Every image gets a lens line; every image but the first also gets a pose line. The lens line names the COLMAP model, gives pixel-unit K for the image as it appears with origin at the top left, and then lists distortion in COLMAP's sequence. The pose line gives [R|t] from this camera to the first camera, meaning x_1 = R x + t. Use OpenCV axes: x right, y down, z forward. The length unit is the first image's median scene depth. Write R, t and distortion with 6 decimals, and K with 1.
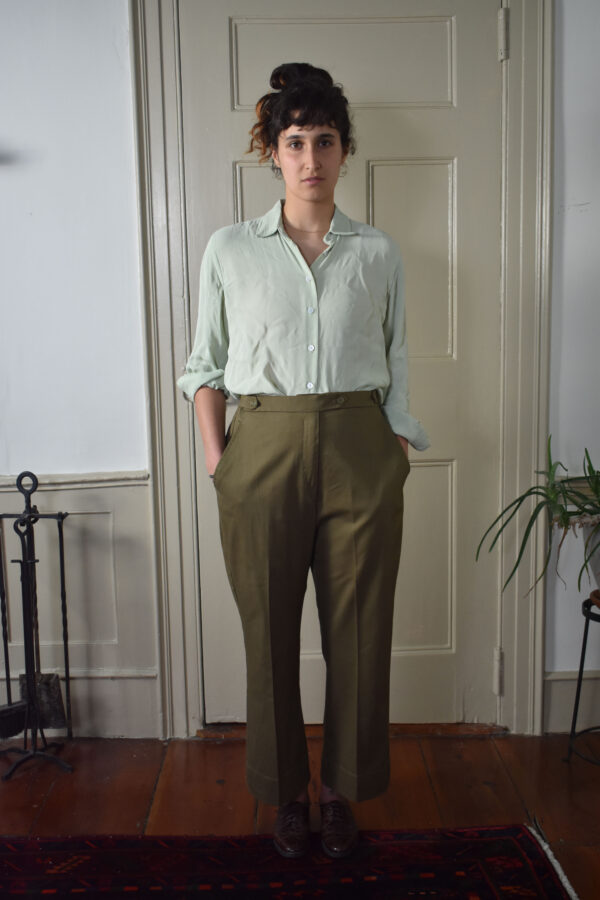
lens RADIAL K [[1106.6, 0, 301.5], [0, 1106.6, 450.2], [0, 0, 1]] dist [0.000776, 0.000000]
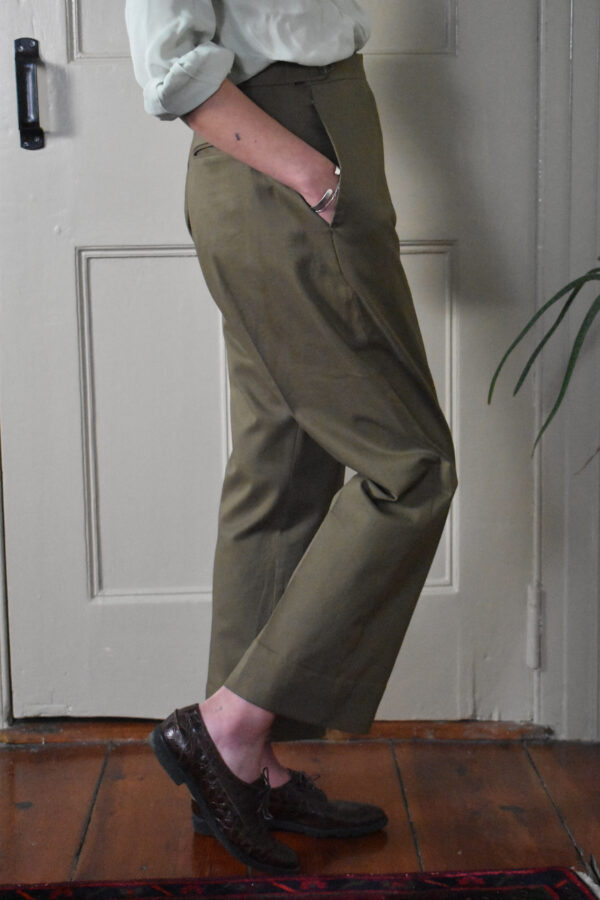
lens RADIAL K [[1675.5, 0, 297.9], [0, 1675.5, 451.1], [0, 0, 1]] dist [0.069592, 0.000000]
pose [[0.999980, 0.004122, 0.004831, 0.055740], [-0.004074, 0.999942, -0.009995, 0.126130], [-0.004872, 0.009975, 0.999938, 0.155319]]
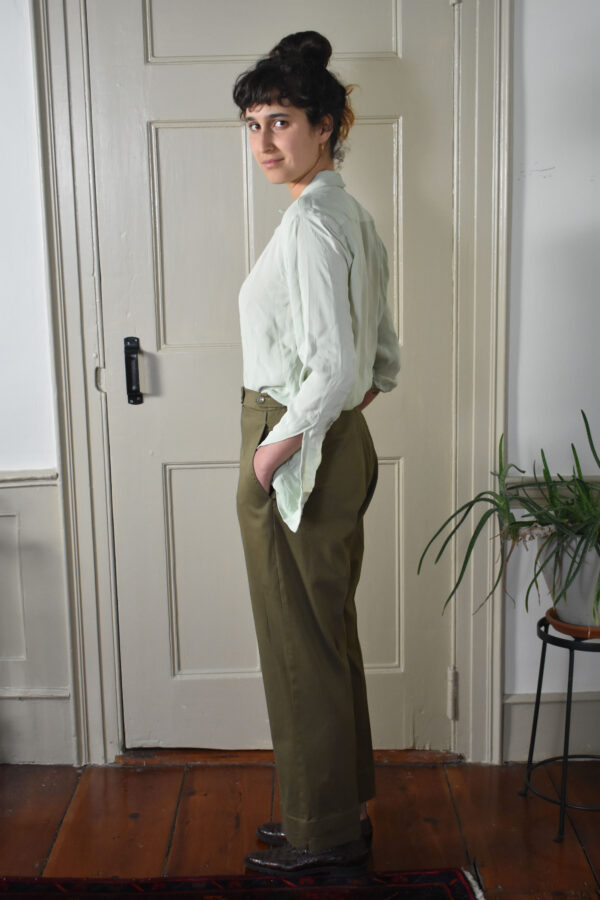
lens RADIAL K [[1309.2, 0, 300.9], [0, 1309.2, 448.6], [0, 0, 1]] dist [0.028950, 0.000000]
pose [[0.999848, 0.003068, -0.017183, 0.077245], [-0.002323, 0.999063, 0.043223, -0.044817], [0.017299, -0.043176, 0.998918, -0.053062]]
